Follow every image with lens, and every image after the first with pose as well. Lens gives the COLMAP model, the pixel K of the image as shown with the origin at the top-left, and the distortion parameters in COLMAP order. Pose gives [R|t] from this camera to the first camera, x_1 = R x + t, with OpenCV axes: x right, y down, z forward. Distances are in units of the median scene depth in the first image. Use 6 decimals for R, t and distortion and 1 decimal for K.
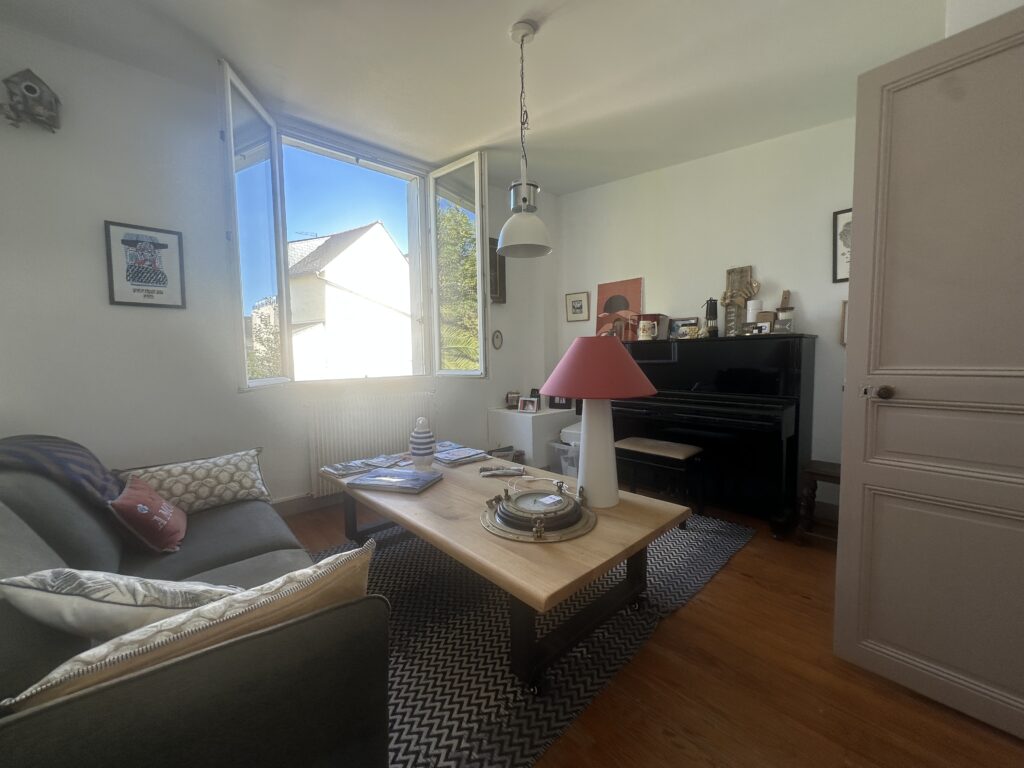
lens RADIAL K [[404.2, 0, 513.3], [0, 404.2, 383.6], [0, 0, 1]] dist [-0.002559, -0.000107]
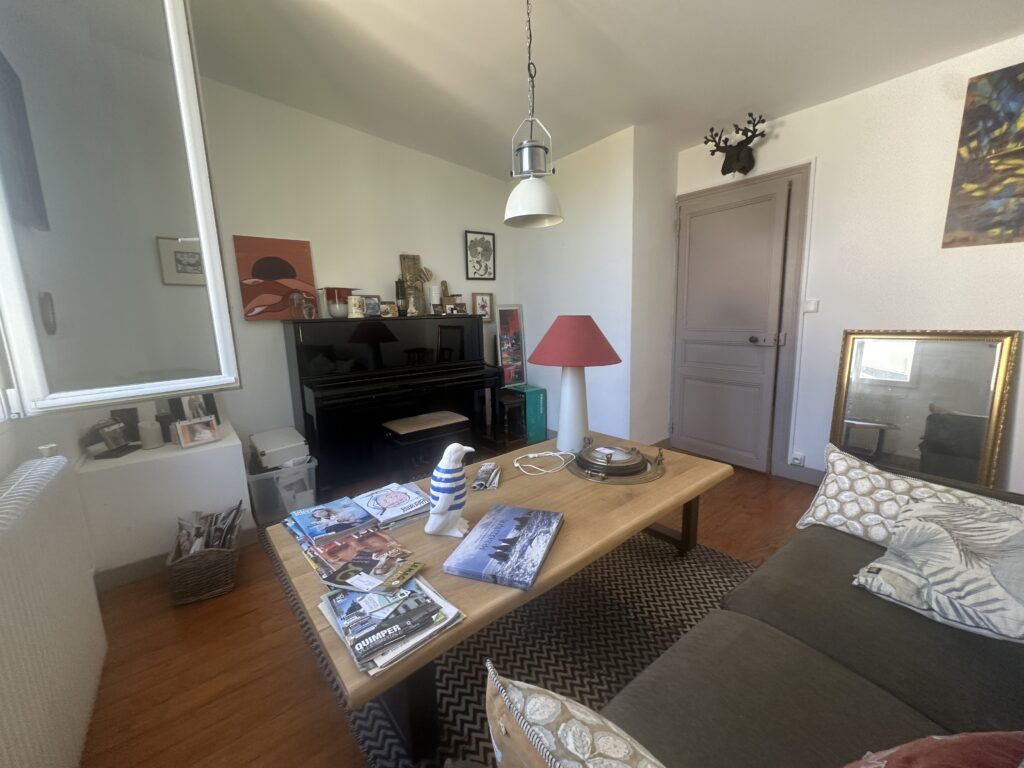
lens RADIAL K [[404.2, 0, 513.7], [0, 404.2, 382.8], [0, 0, 1]] dist [-0.002559, -0.000107]
pose [[0.065390, -0.154148, 0.985882, -0.589541], [0.098347, 0.984181, 0.147359, -0.066332], [-0.993002, 0.087323, 0.079515, 0.619027]]
